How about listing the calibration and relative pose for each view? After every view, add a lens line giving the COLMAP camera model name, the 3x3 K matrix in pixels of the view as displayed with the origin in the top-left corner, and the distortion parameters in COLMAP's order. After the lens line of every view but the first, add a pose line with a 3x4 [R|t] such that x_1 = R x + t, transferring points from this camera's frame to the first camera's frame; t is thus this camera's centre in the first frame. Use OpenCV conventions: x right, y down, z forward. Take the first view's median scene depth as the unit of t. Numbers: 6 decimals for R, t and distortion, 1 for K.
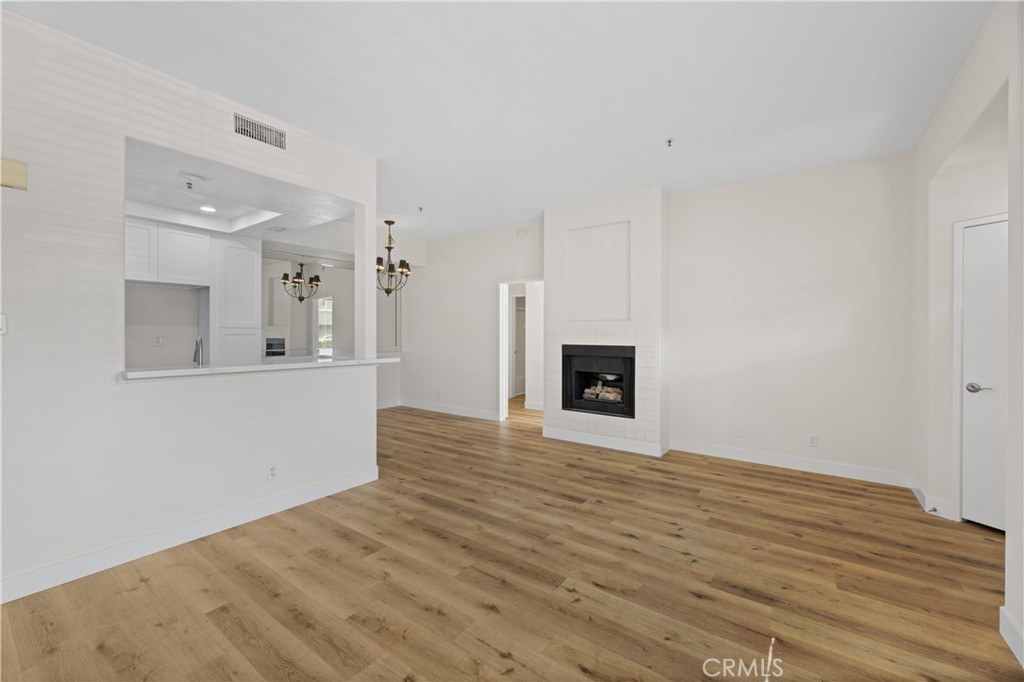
lens RADIAL K [[426.4, 0, 507.9], [0, 426.4, 335.6], [0, 0, 1]] dist [0.000041, -0.000105]
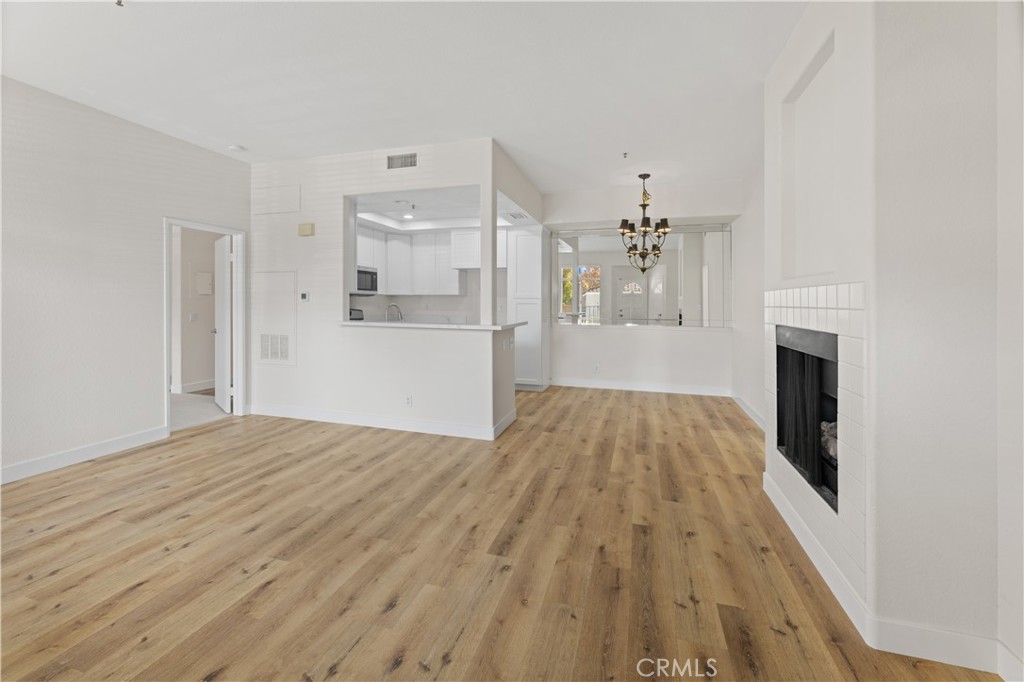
lens RADIAL K [[426.4, 0, 495.0], [0, 426.4, 301.9], [0, 0, 1]] dist [0.000041, -0.000105]
pose [[0.307667, -0.001465, -0.951493, 0.859024], [-0.015000, 0.999867, -0.006390, 0.002945], [0.951376, 0.016239, 0.307604, 0.839448]]
